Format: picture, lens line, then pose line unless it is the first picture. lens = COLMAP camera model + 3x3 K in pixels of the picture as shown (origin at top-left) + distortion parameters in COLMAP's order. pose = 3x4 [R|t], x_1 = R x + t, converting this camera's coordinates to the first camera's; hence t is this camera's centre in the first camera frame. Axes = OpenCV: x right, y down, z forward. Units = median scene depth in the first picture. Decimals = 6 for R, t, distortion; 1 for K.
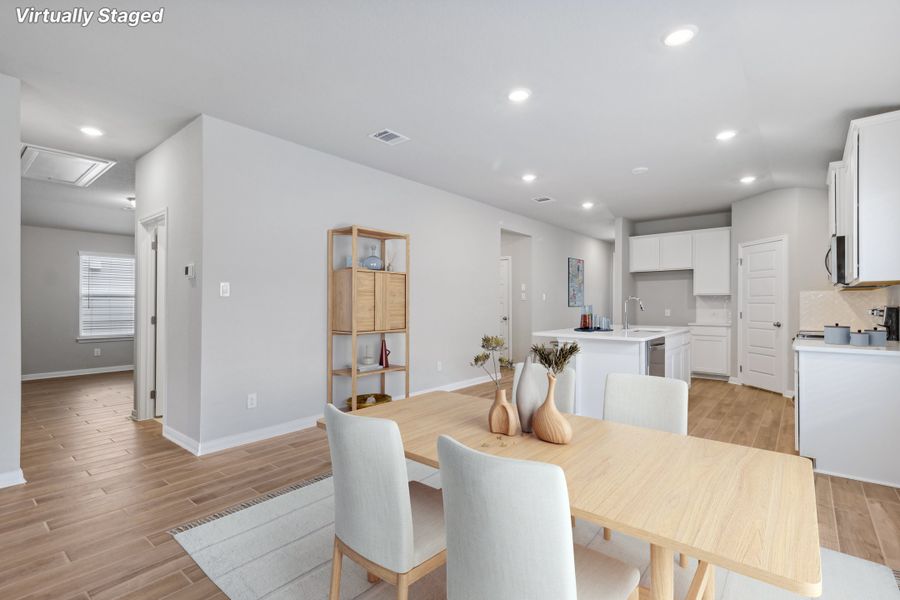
lens RADIAL K [[421.3, 0, 454.7], [0, 421.3, 297.9], [0, 0, 1]] dist [0.013188, -0.000102]
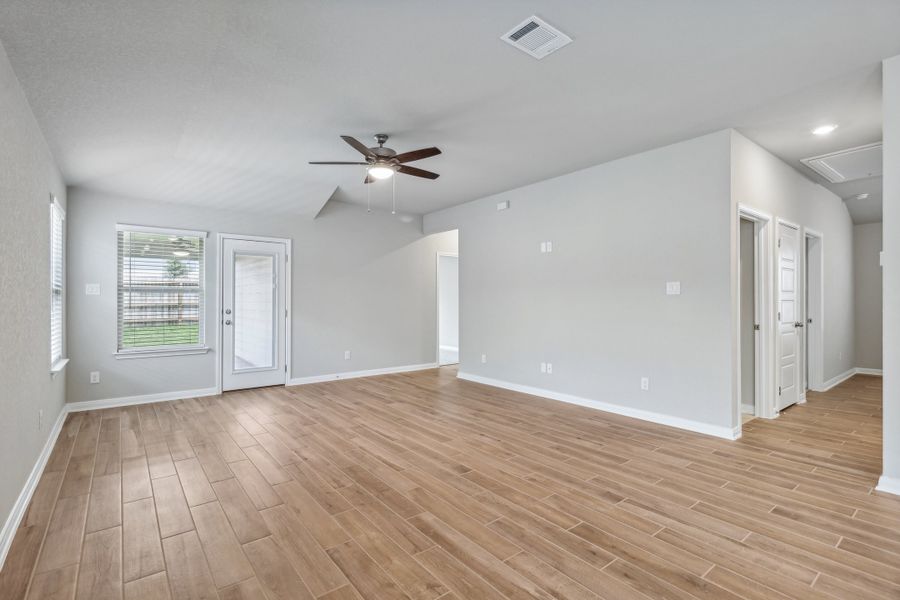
lens RADIAL K [[421.3, 0, 451.1], [0, 421.3, 300.7], [0, 0, 1]] dist [0.013188, -0.000102]
pose [[-0.211611, 0.002333, -0.977351, 0.236209], [0.017515, 0.999846, -0.001406, -0.000237], [0.977197, -0.017416, -0.211619, 0.251180]]
